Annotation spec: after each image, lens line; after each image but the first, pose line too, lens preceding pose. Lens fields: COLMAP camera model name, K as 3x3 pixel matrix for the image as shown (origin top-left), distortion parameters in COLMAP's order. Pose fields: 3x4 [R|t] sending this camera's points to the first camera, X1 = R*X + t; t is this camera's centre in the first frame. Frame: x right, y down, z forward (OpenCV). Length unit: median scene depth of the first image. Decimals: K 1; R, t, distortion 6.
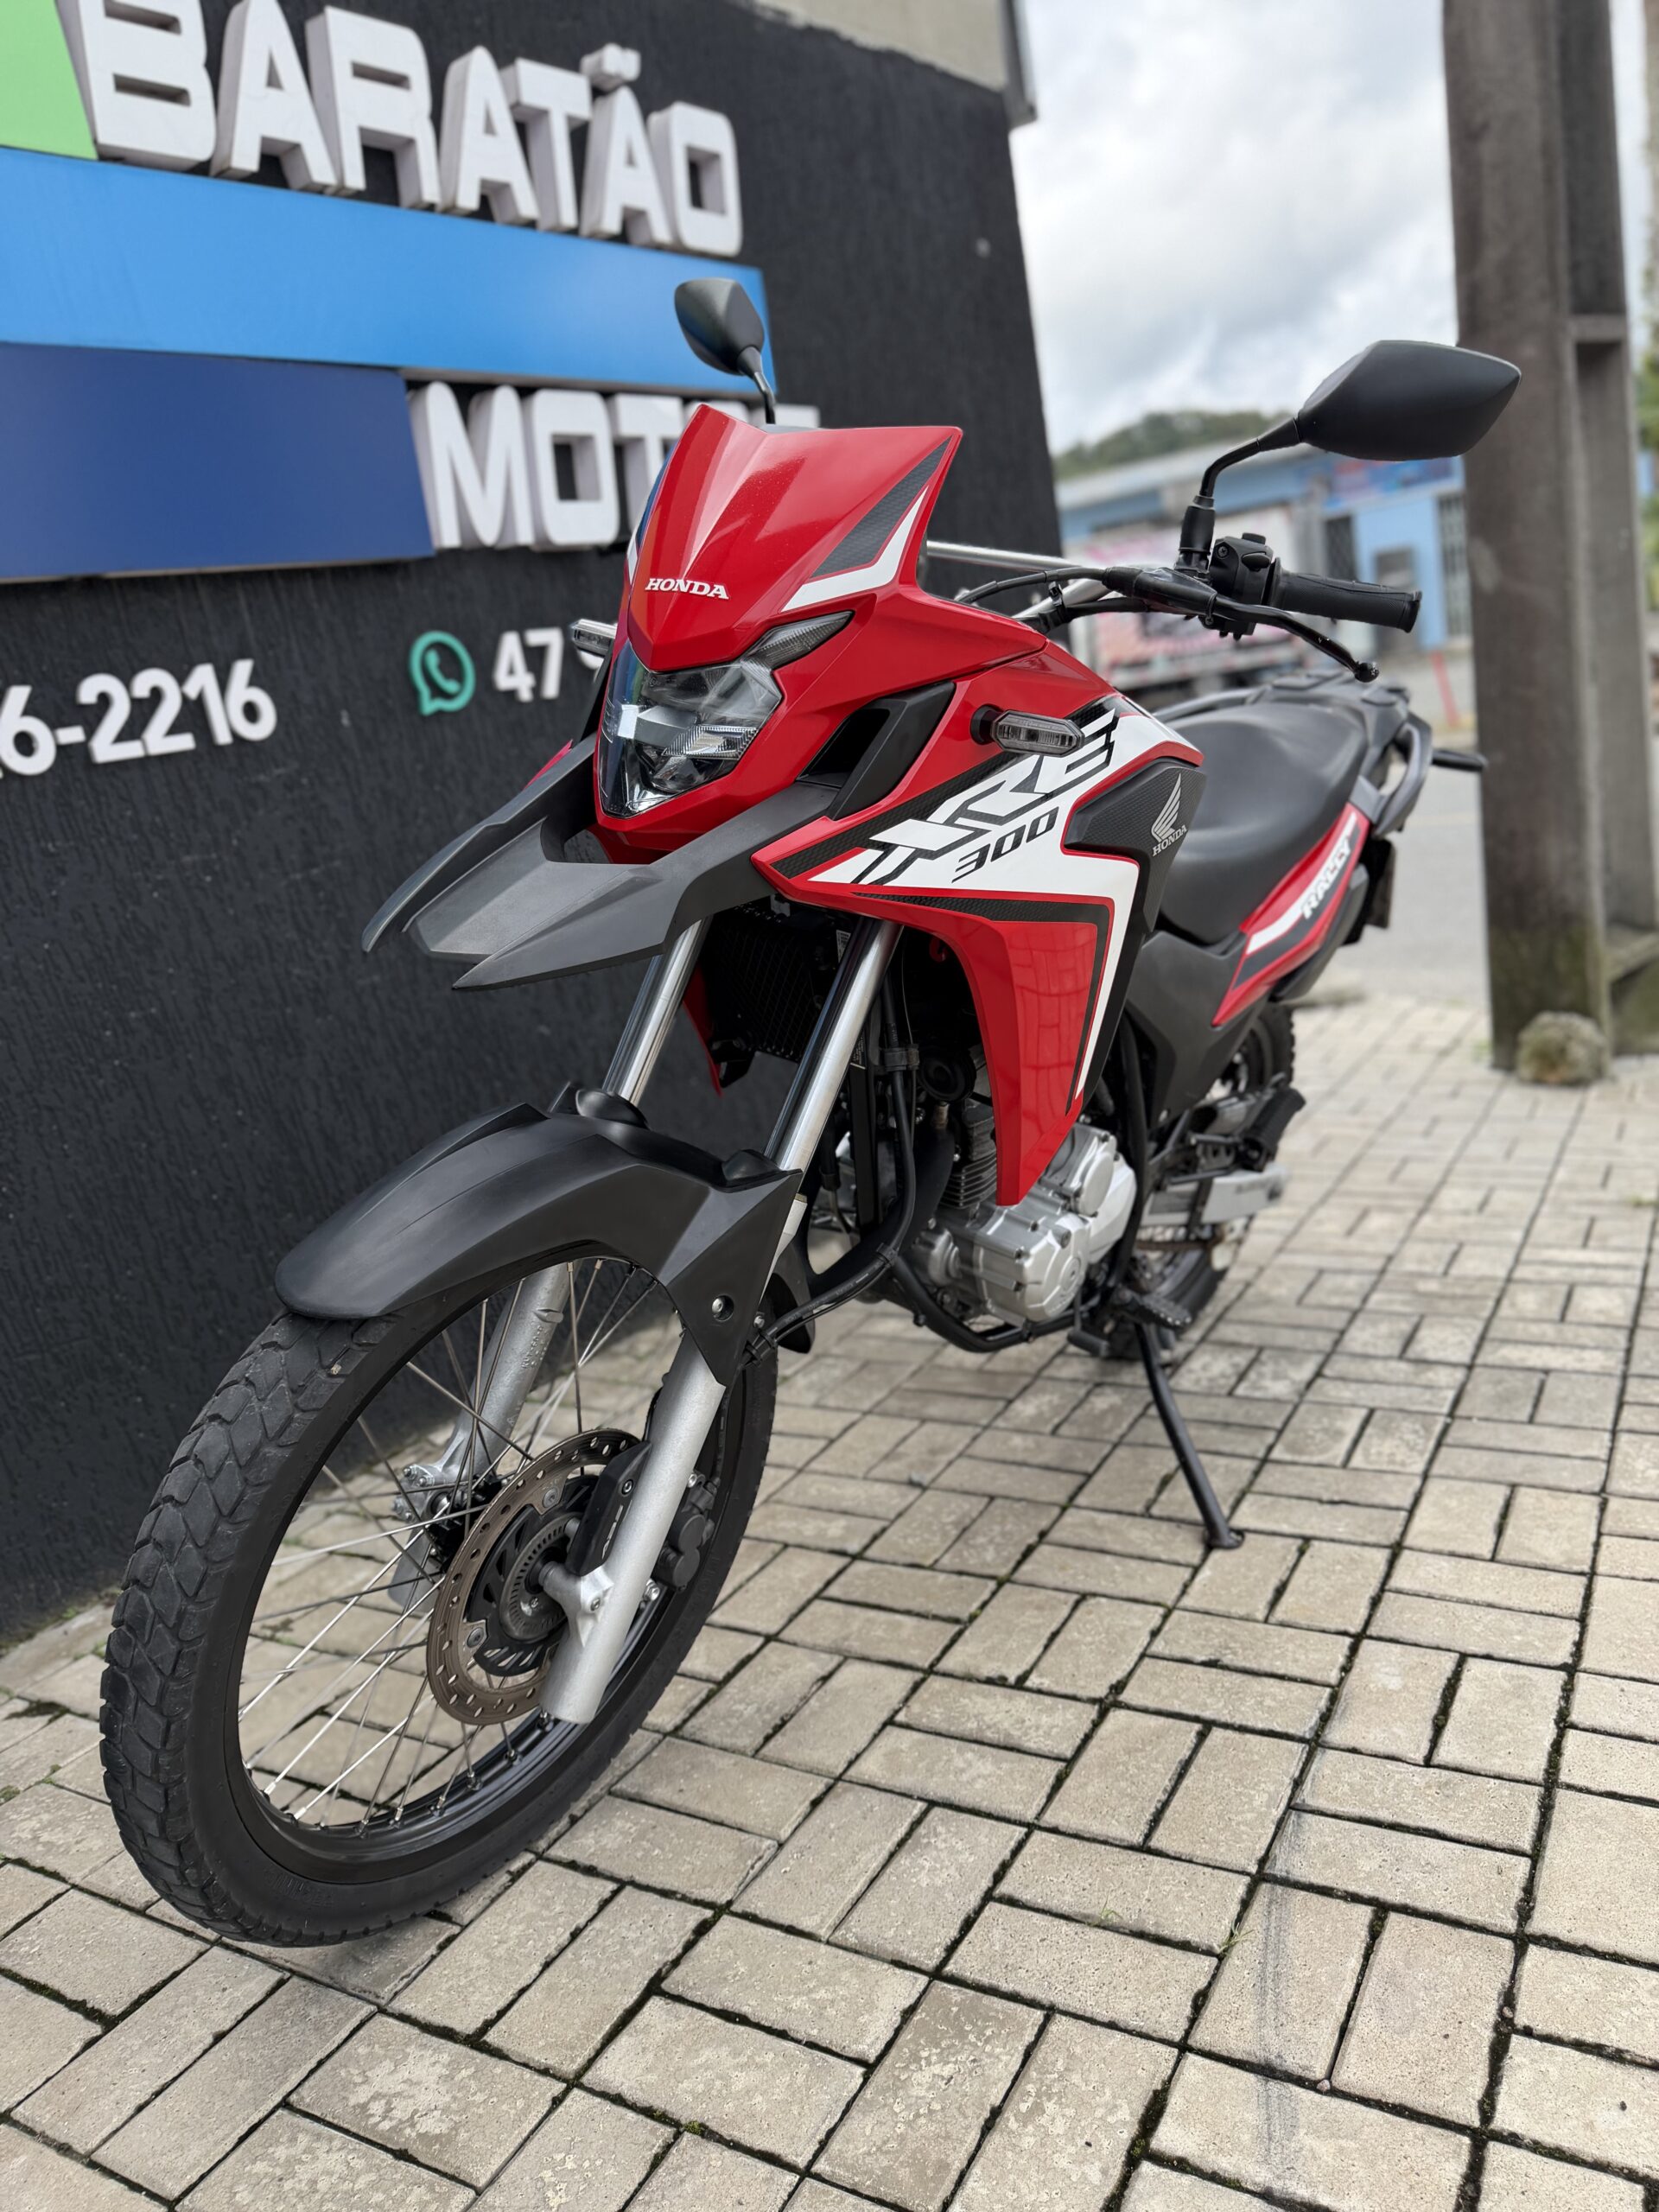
lens RADIAL K [[1573.9, 0, 820.9], [0, 1573.9, 1107.5], [0, 0, 1]] dist [0.023651, -0.039748]
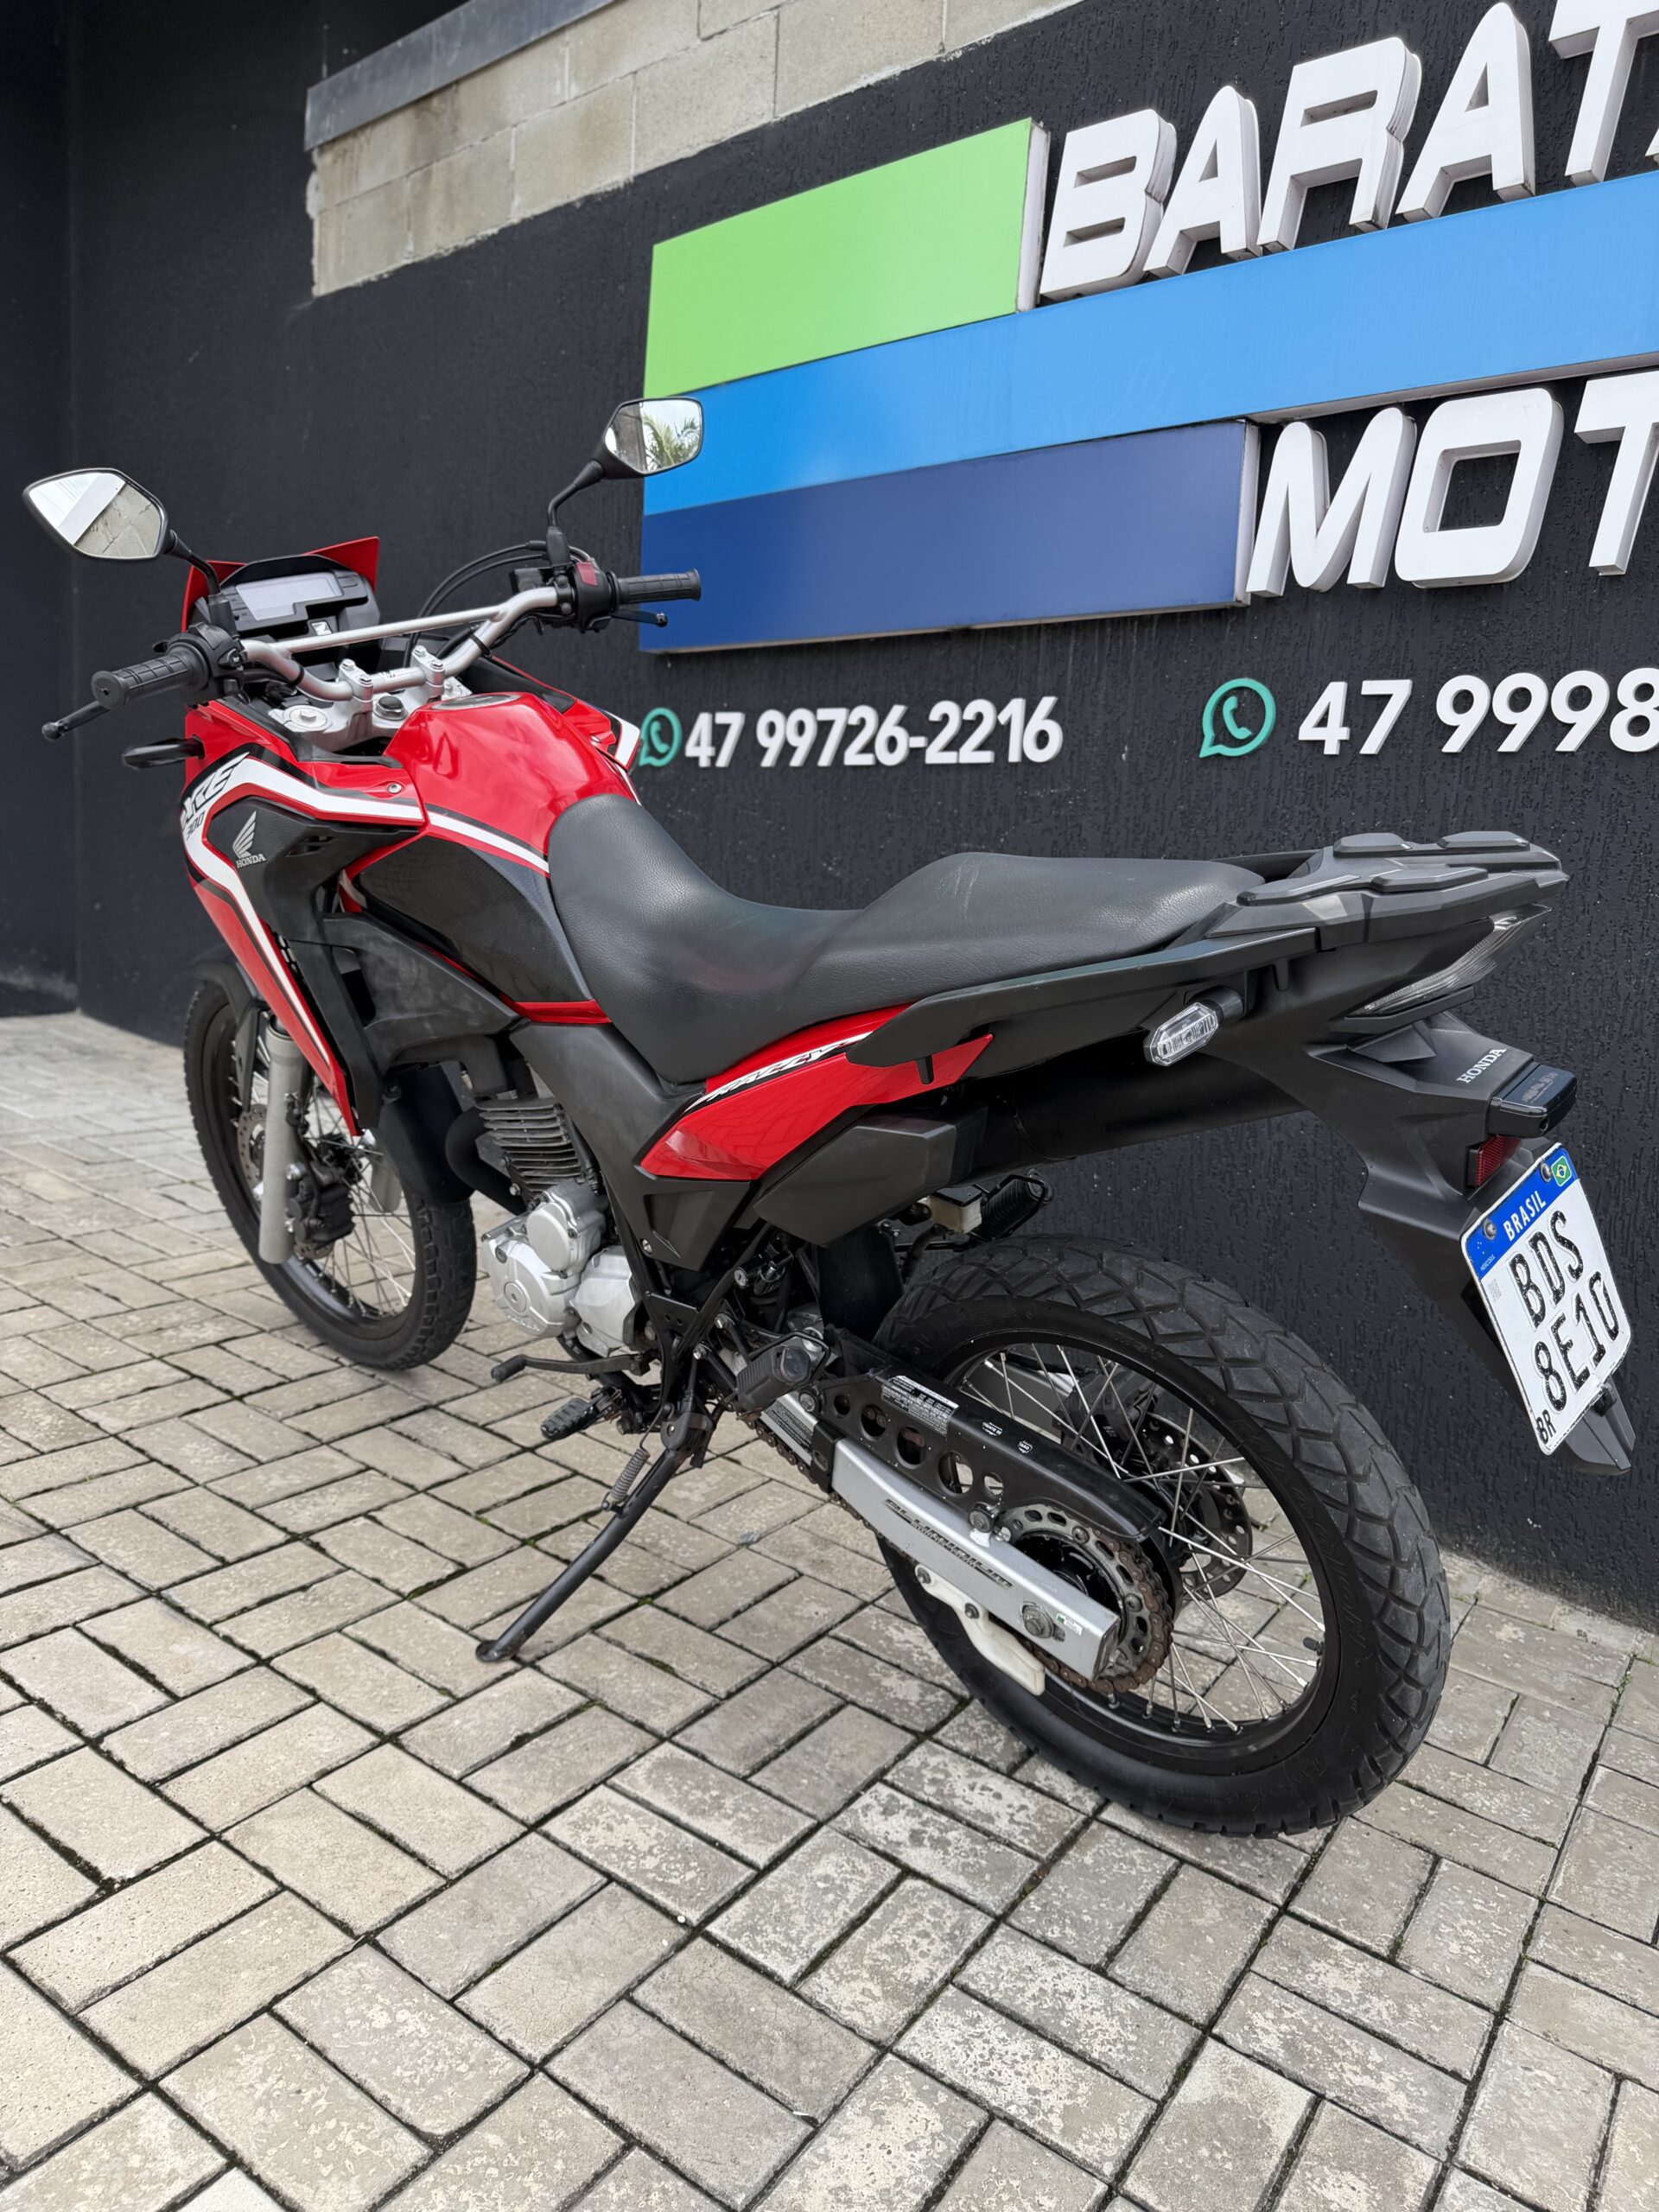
lens RADIAL K [[1563.4, 0, 832.6], [0, 1563.4, 1116.5], [0, 0, 1]] dist [-0.002618, -0.003950]
pose [[-0.082359, 0.303210, -0.949358, 0.979508], [-0.292573, 0.903265, 0.313870, -0.354107], [0.952690, 0.303607, 0.014319, 1.021024]]
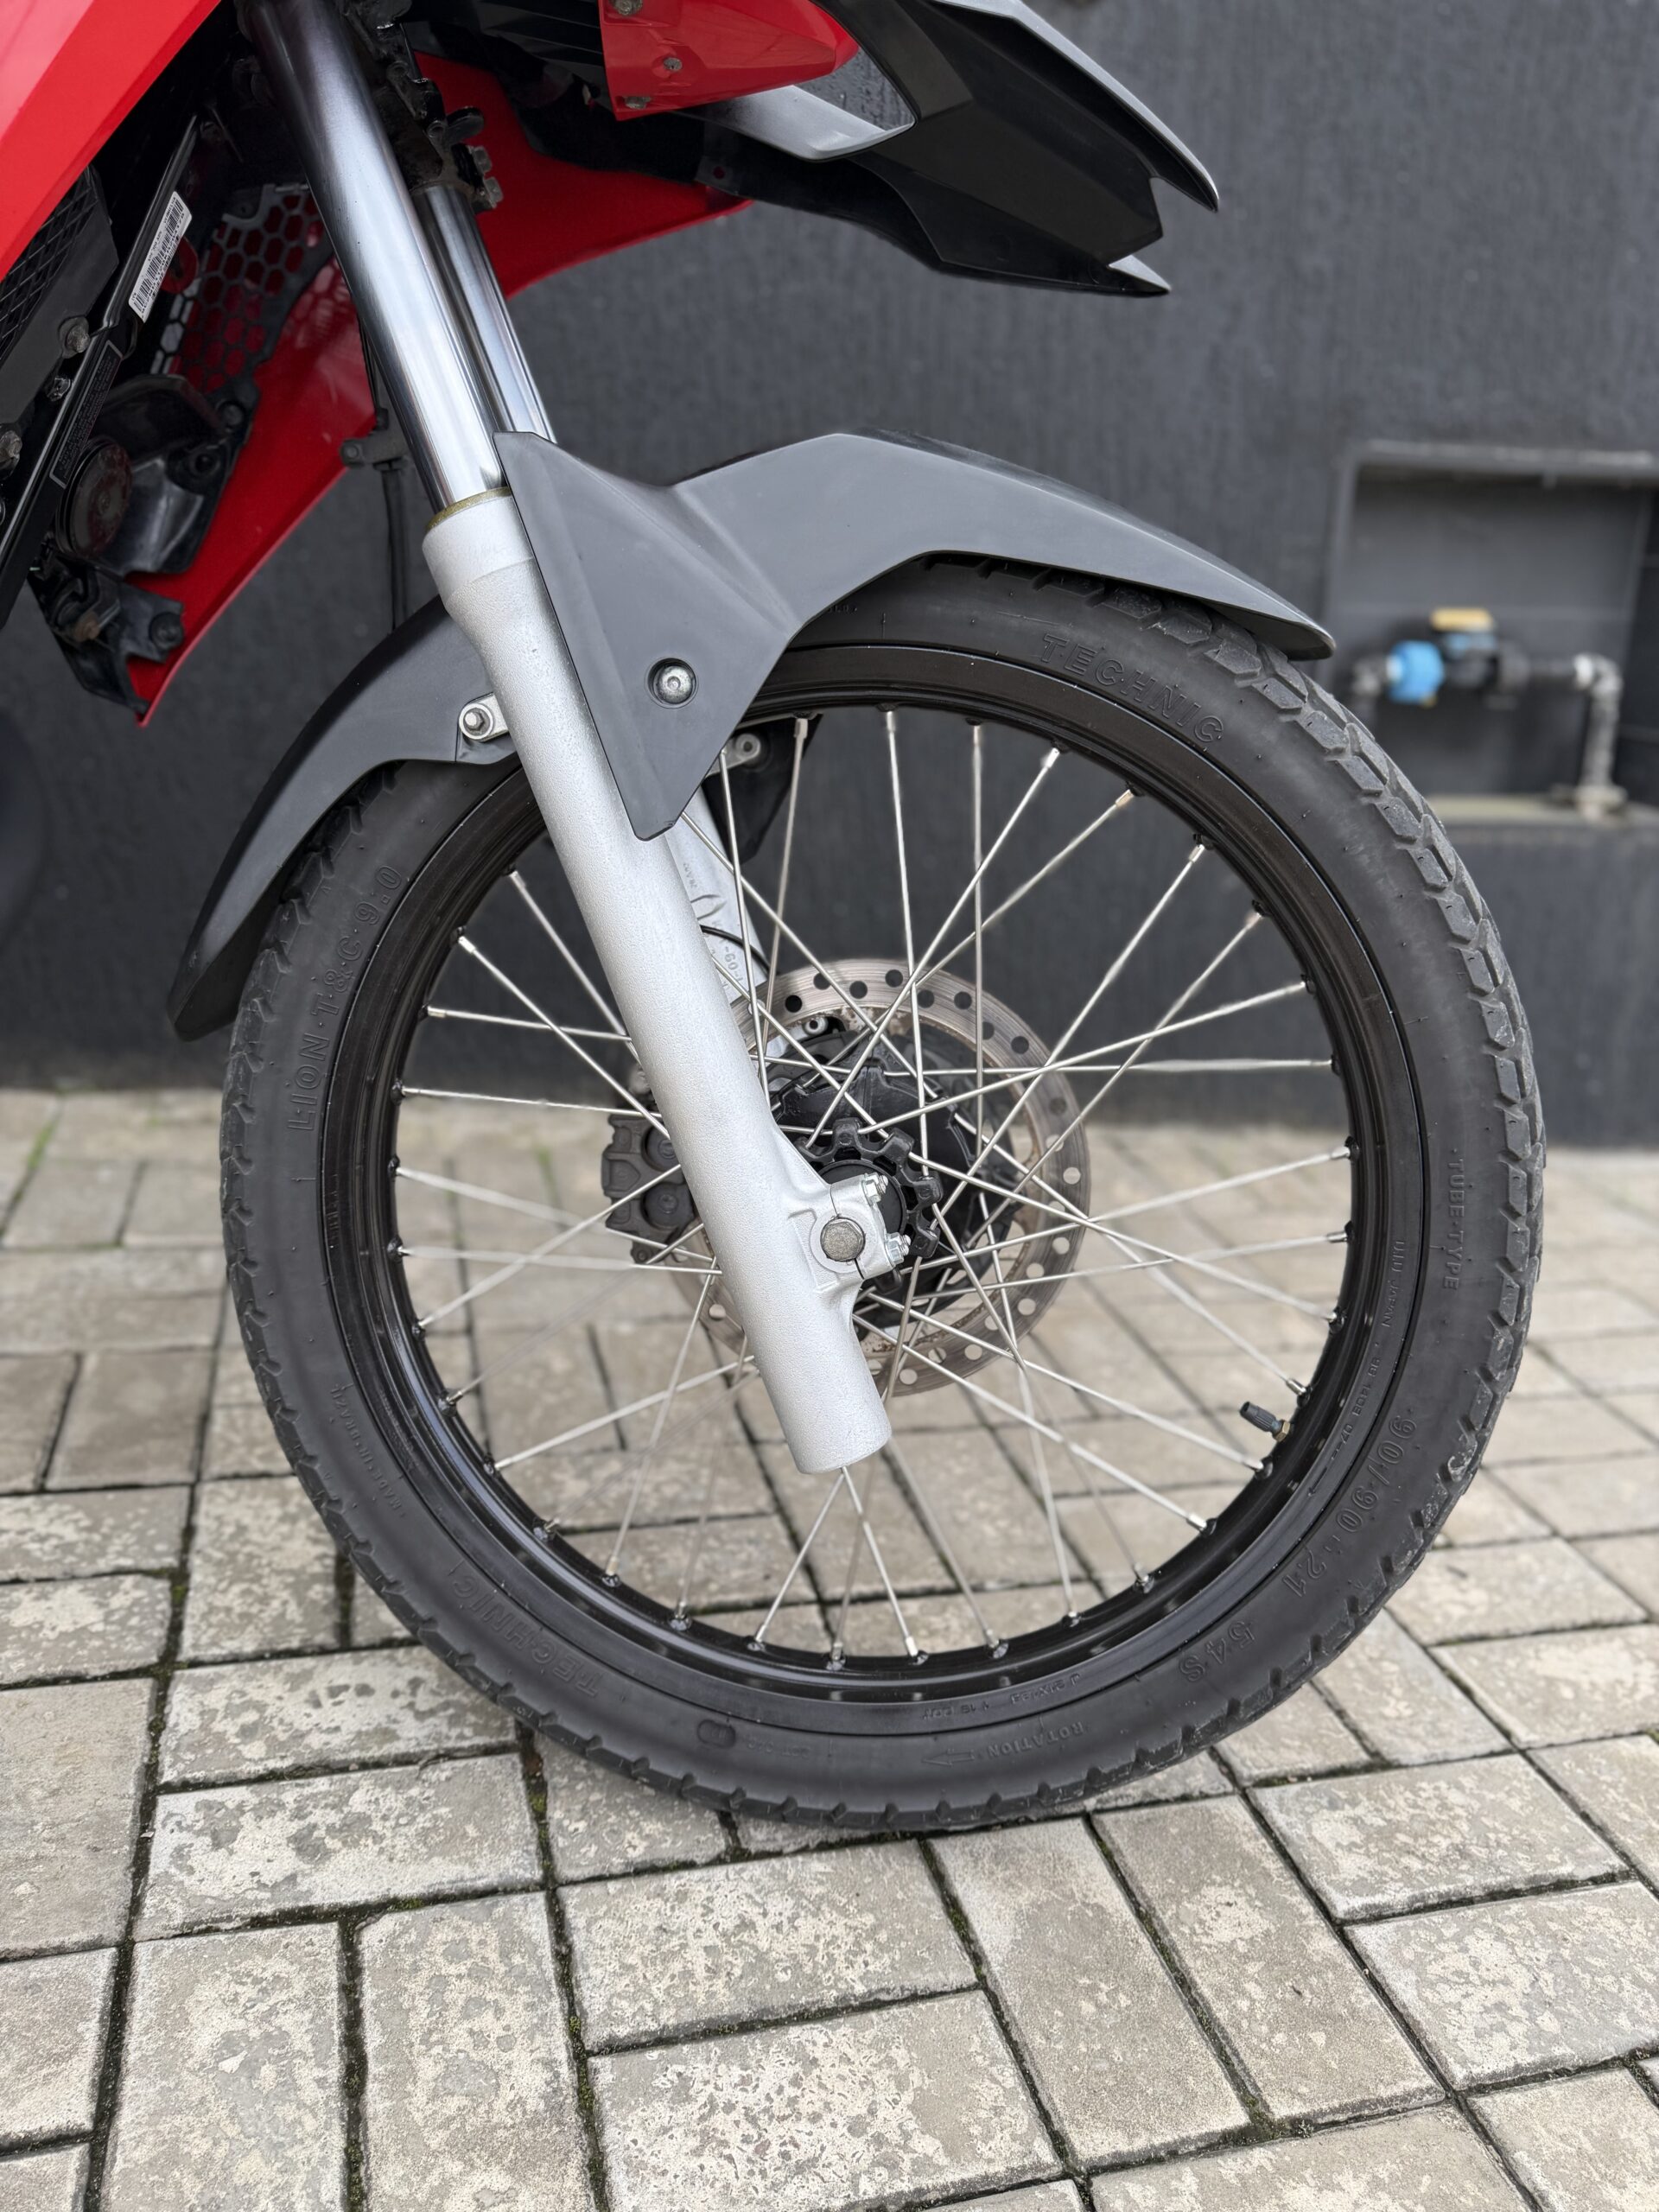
lens RADIAL K [[1589.6, 0, 820.0], [0, 1589.6, 1110.9], [0, 0, 1]] dist [-0.006275, 0.000187]
pose [[0.700447, 0.401676, -0.589940, 0.604555], [-0.311331, 0.915763, 0.253872, -0.117954], [0.642220, 0.005843, 0.766498, 0.949373]]
